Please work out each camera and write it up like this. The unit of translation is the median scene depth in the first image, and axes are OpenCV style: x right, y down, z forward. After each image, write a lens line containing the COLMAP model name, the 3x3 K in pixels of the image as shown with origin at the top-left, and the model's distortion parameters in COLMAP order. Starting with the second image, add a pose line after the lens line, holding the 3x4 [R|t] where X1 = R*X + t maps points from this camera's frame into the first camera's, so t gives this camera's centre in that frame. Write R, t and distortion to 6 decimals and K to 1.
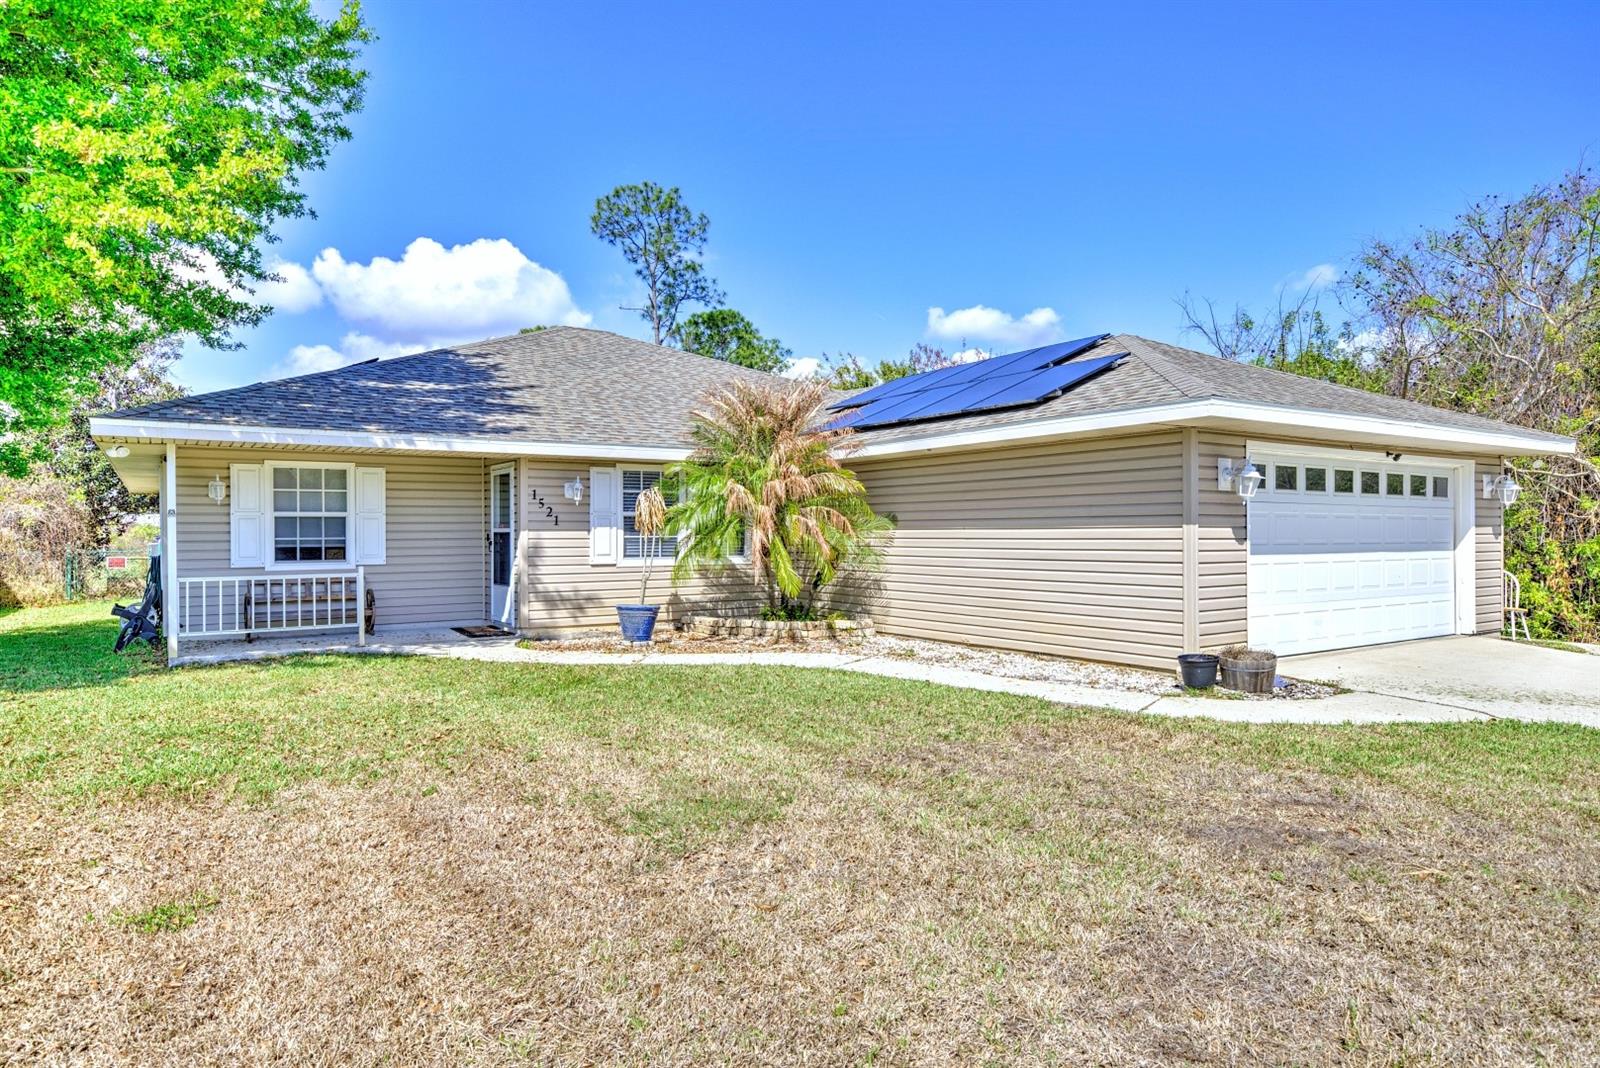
lens RADIAL K [[959.8, 0, 800.0], [0, 959.8, 534.0], [0, 0, 1]] dist [-0.004989, 0.001969]
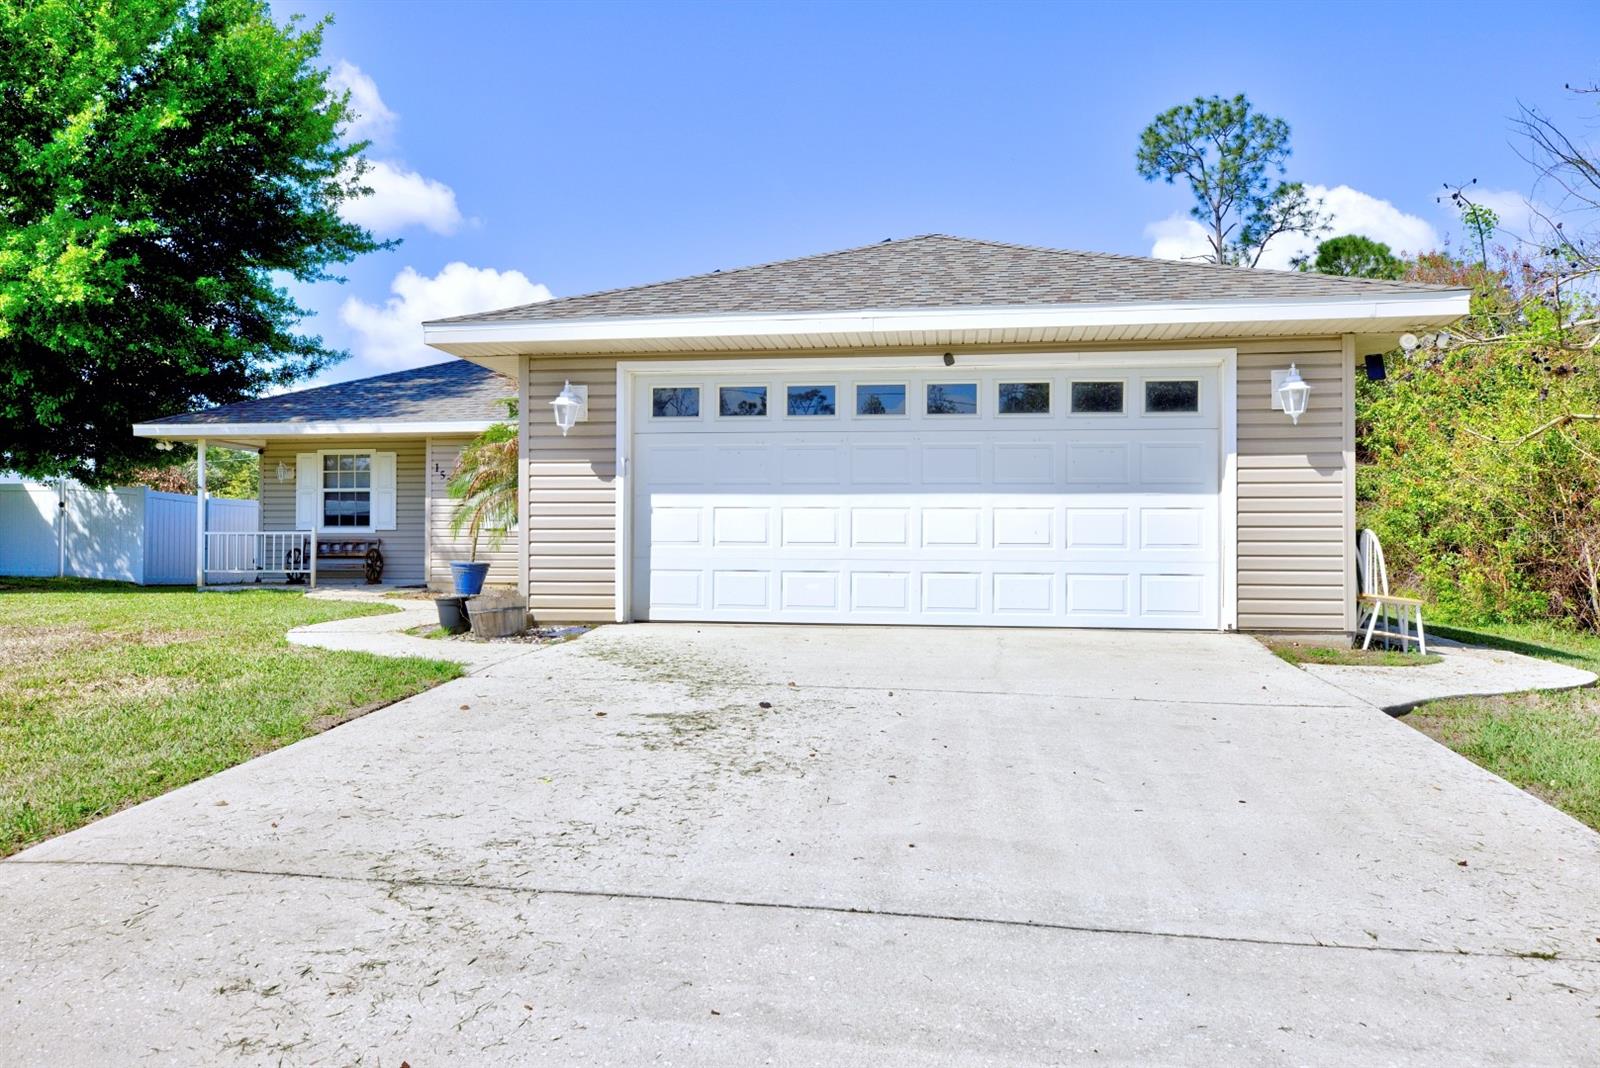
lens RADIAL K [[1148.5, 0, 800.0], [0, 1148.5, 534.0], [0, 0, 1]] dist [0.003214, -0.007109]
pose [[0.741294, -0.002915, -0.671175, 0.987083], [-0.006274, 0.999917, -0.011273, 0.052680], [0.671152, 0.012568, 0.741214, 0.261523]]
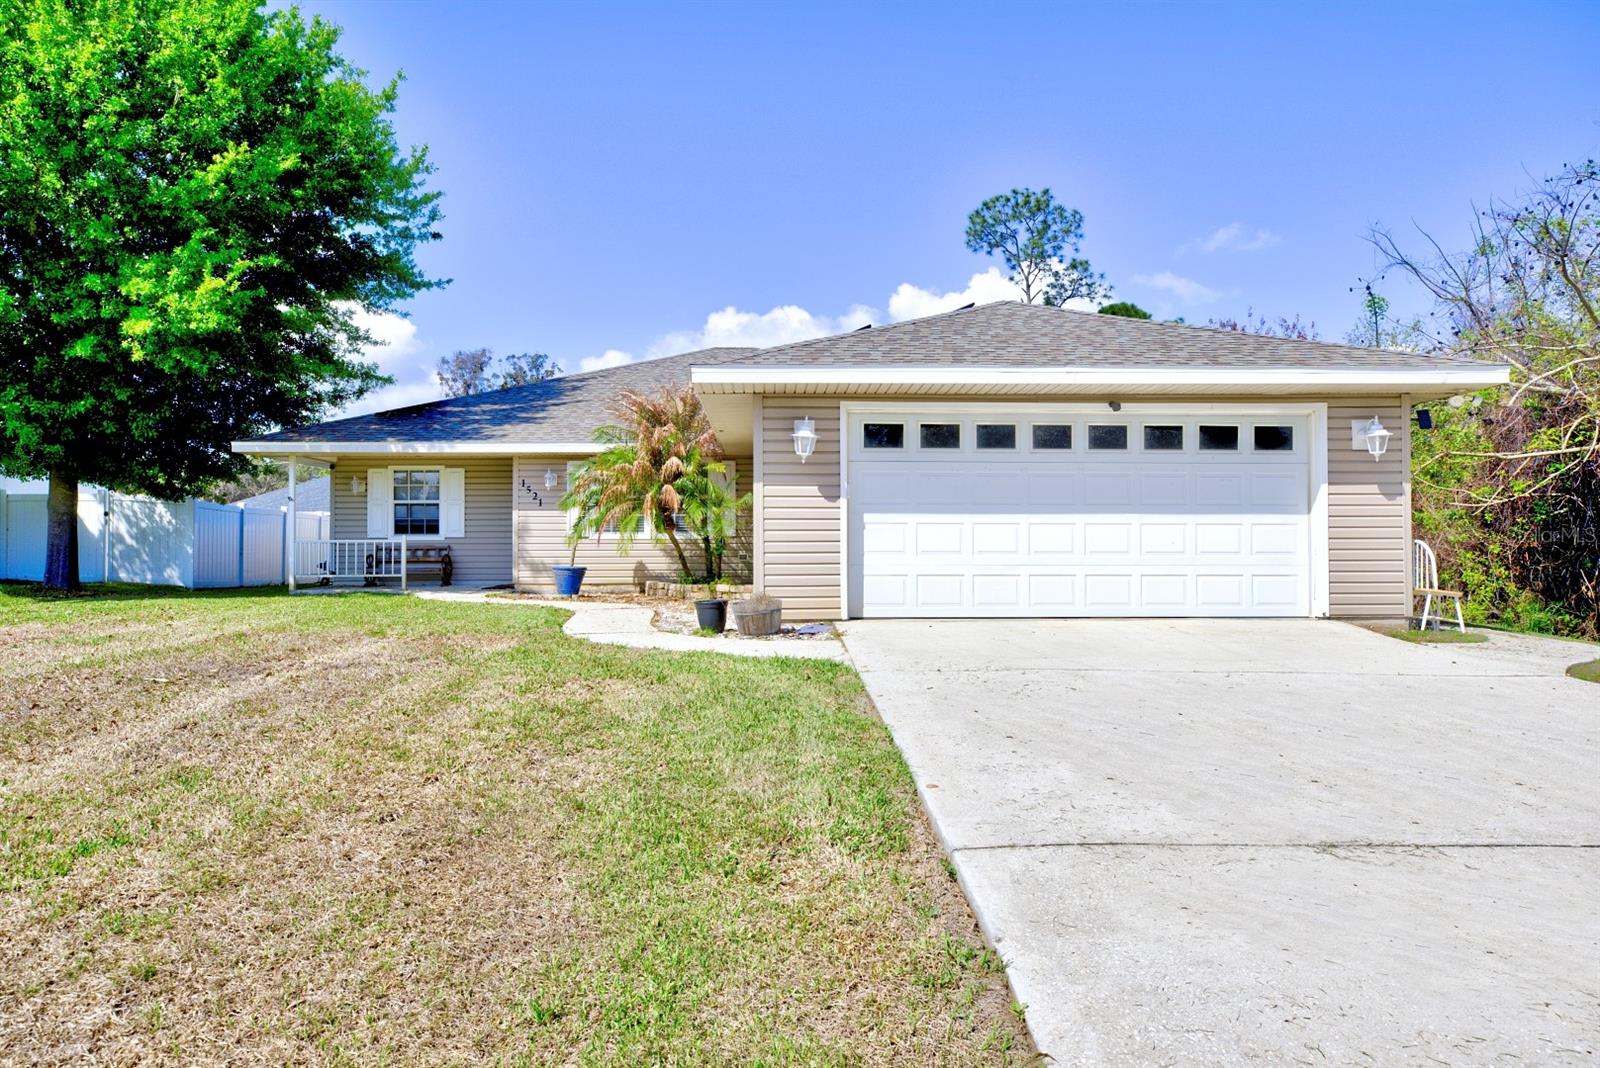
lens RADIAL K [[959.8, 0, 800.0], [0, 959.8, 534.0], [0, 0, 1]] dist [-0.004989, 0.001969]
pose [[0.849788, -0.004957, -0.527101, 0.747657], [-0.001081, 0.999937, -0.011146, 0.043673], [0.527123, 0.010041, 0.849730, 0.074067]]
